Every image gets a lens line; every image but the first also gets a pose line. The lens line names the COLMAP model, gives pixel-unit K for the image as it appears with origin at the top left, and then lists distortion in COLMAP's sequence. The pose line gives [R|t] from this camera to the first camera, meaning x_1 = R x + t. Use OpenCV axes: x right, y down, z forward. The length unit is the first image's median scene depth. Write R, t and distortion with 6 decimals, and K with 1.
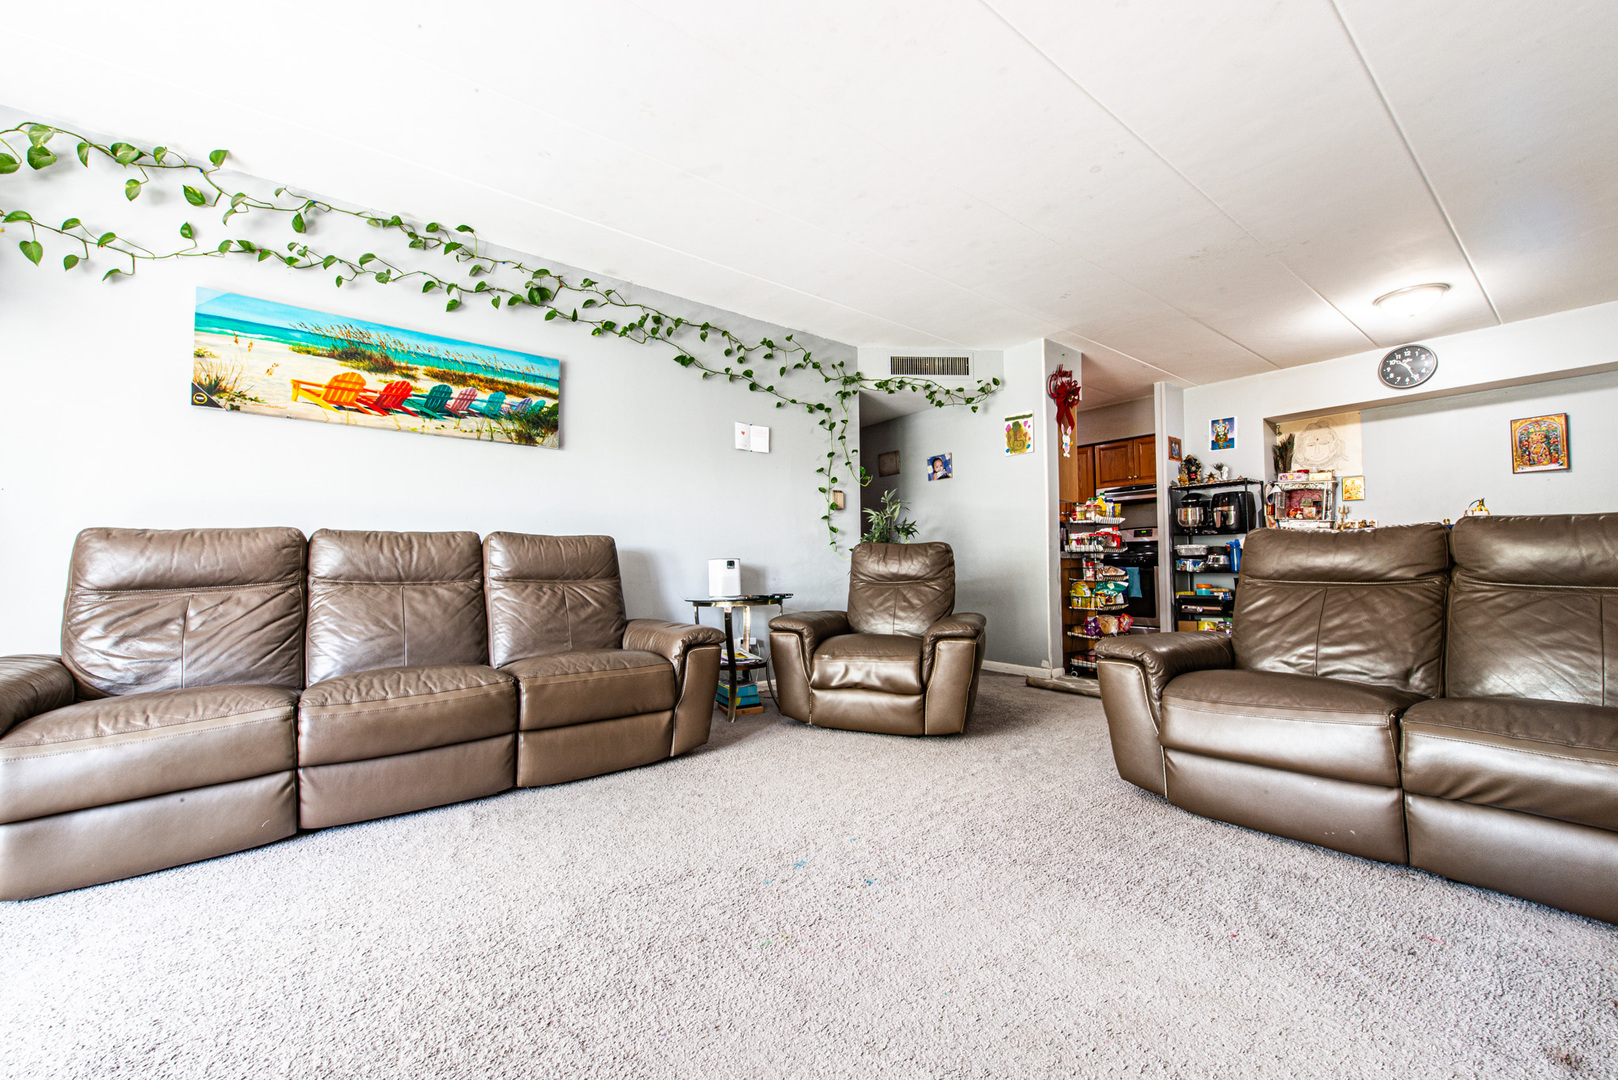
lens RADIAL K [[630.8, 0, 809.3], [0, 630.8, 546.9], [0, 0, 1]] dist [0.010173, -0.001887]
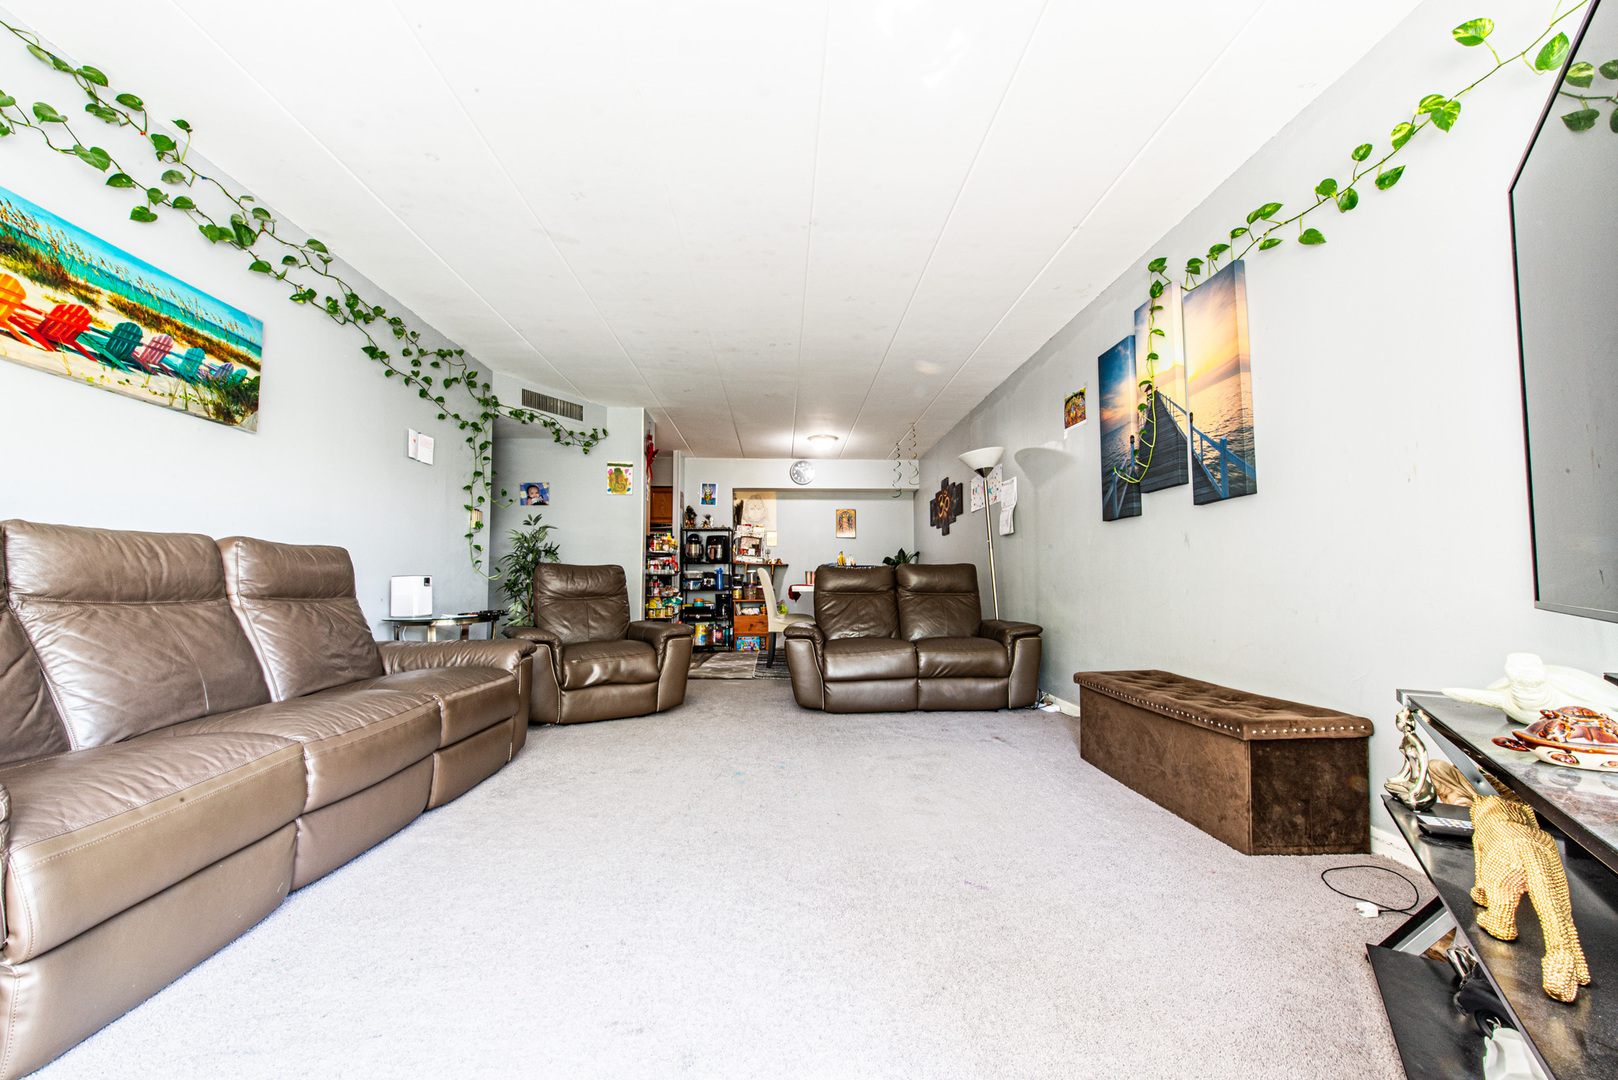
lens RADIAL K [[629.9, 0, 810.0], [0, 629.9, 547.9], [0, 0, 1]] dist [0.029520, -0.009532]
pose [[0.578660, 0.053974, 0.813781, -0.559907], [-0.028158, 0.998535, -0.046206, 0.005106], [-0.815083, 0.003822, 0.579332, -0.025924]]
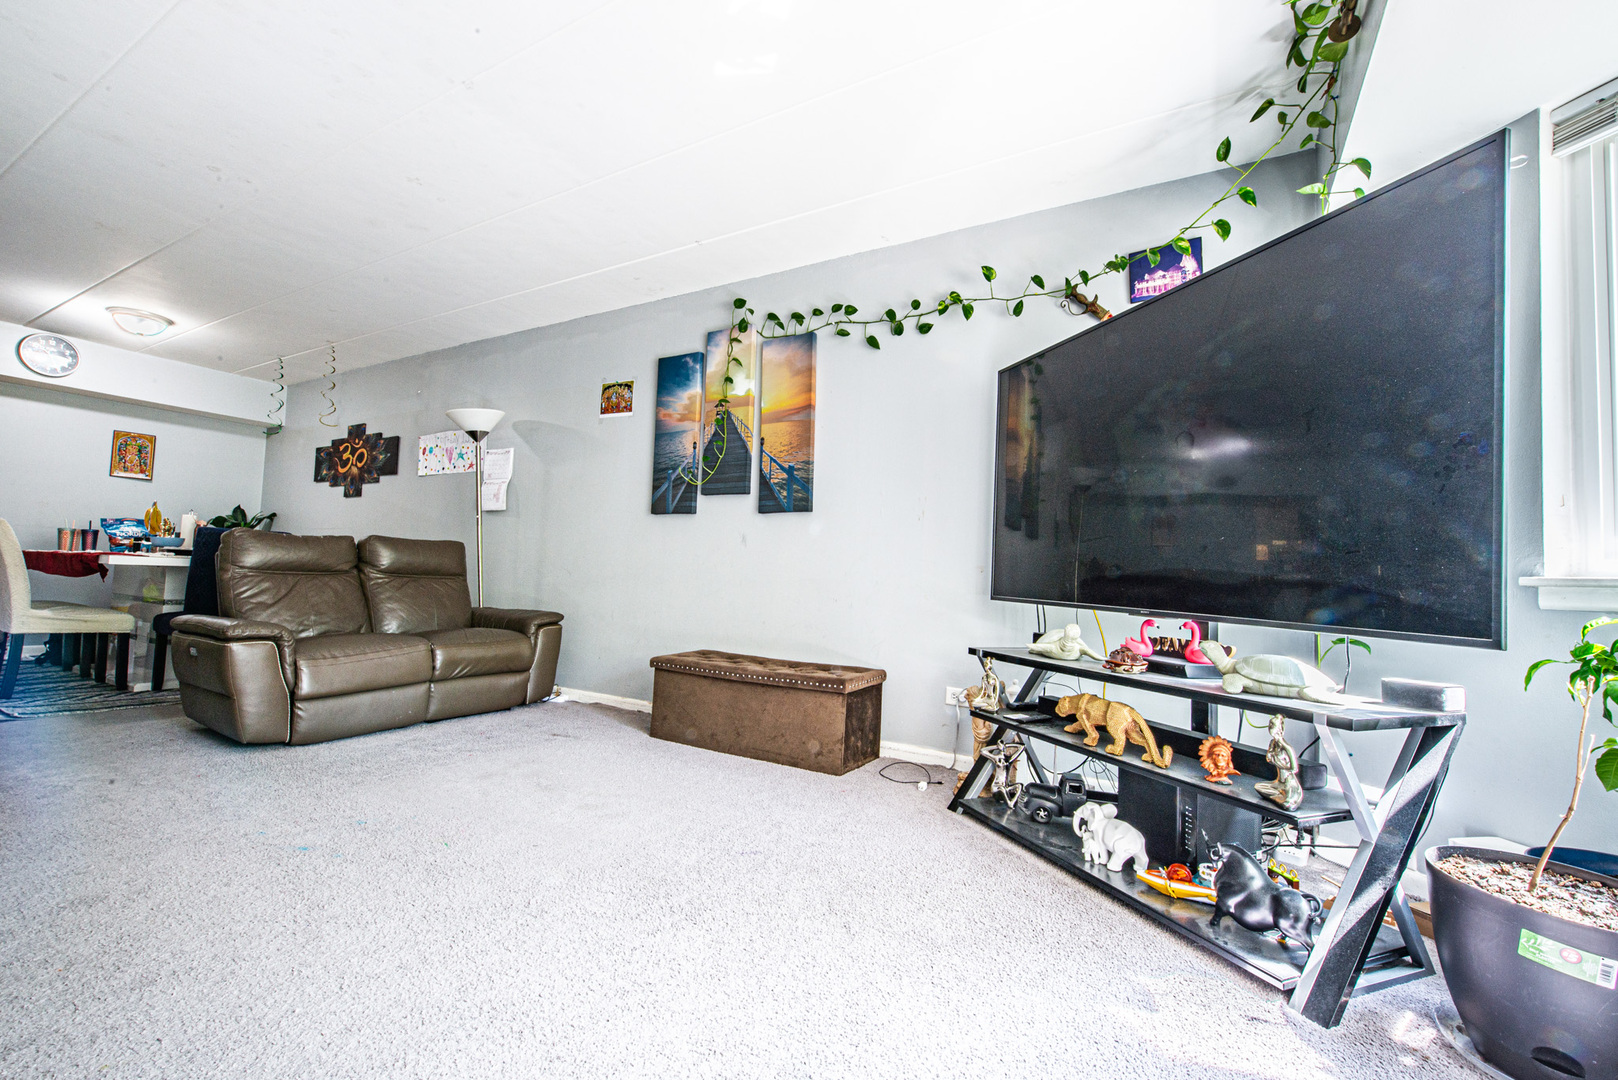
lens RADIAL K [[681.3, 0, 807.5], [0, 681.3, 547.4], [0, 0, 1]] dist [0.020215, -0.000076]
pose [[-0.360655, 0.037704, 0.931937, -0.631123], [-0.065944, 0.995651, -0.065802, 0.016662], [-0.930365, -0.085188, -0.356600, 0.312349]]
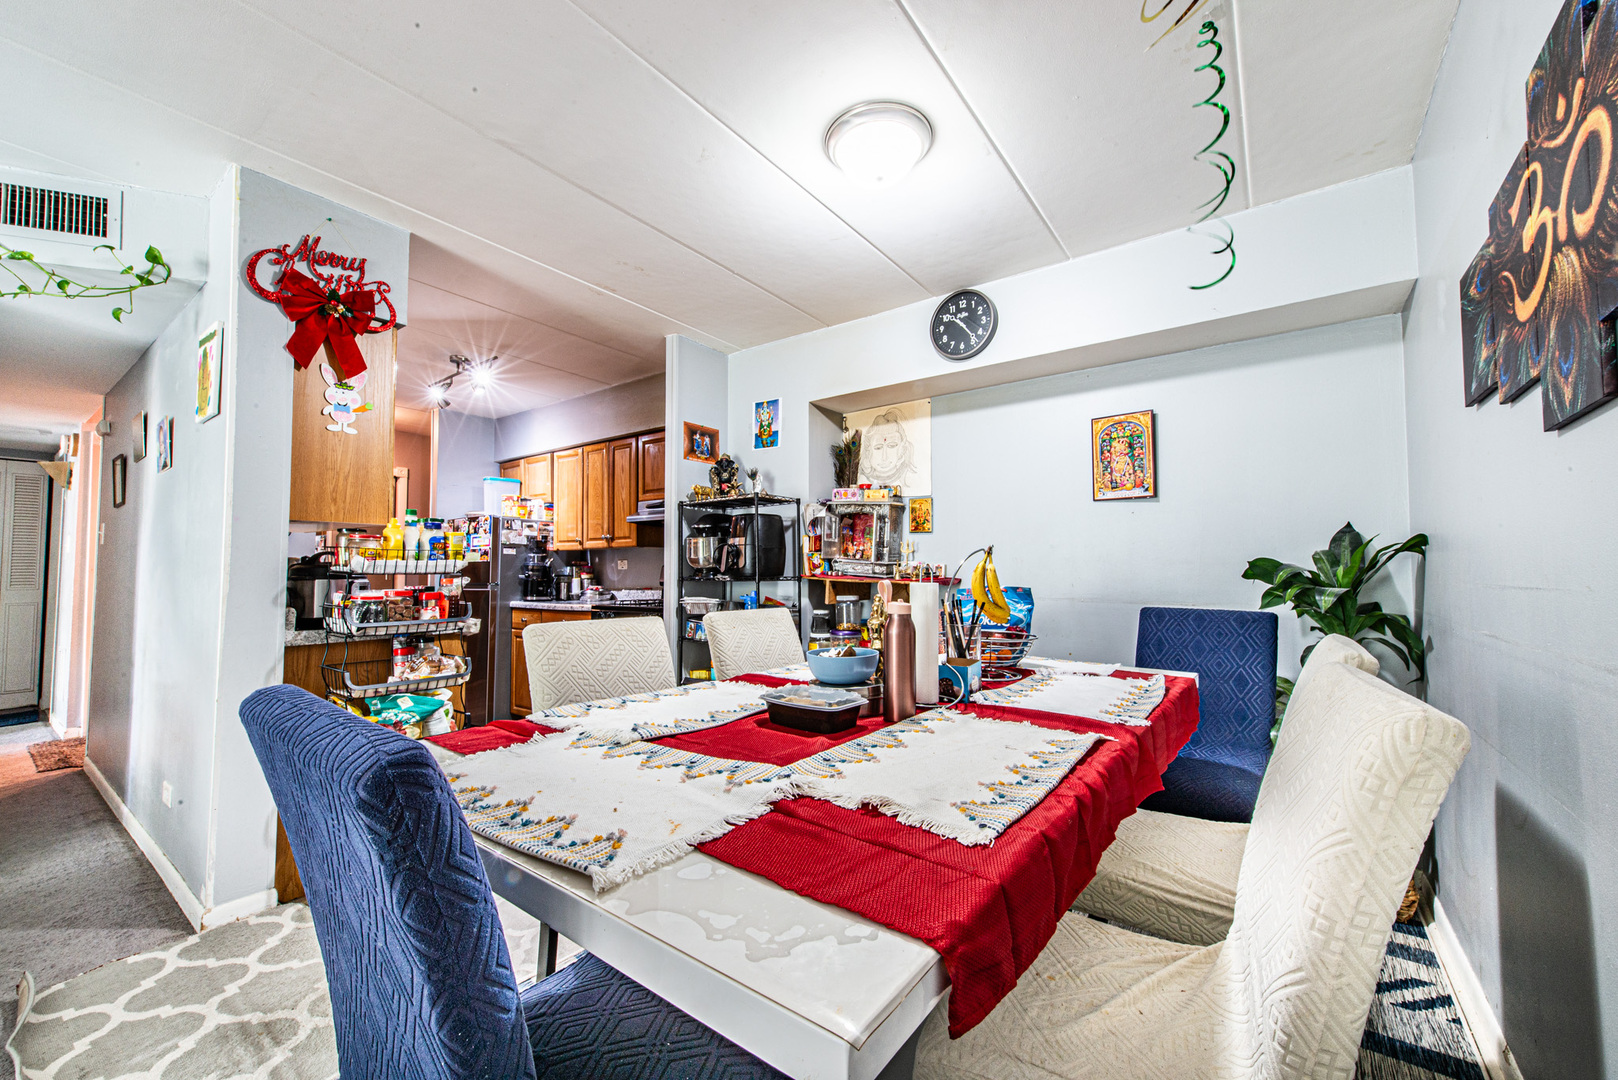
lens RADIAL K [[630.8, 0, 809.3], [0, 630.8, 546.9], [0, 0, 1]] dist [0.010173, -0.001887]
pose [[0.964452, 0.017581, 0.263672, 0.788774], [-0.014615, 0.999806, -0.013206, -0.066731], [-0.263853, 0.008884, 0.964522, 0.546927]]
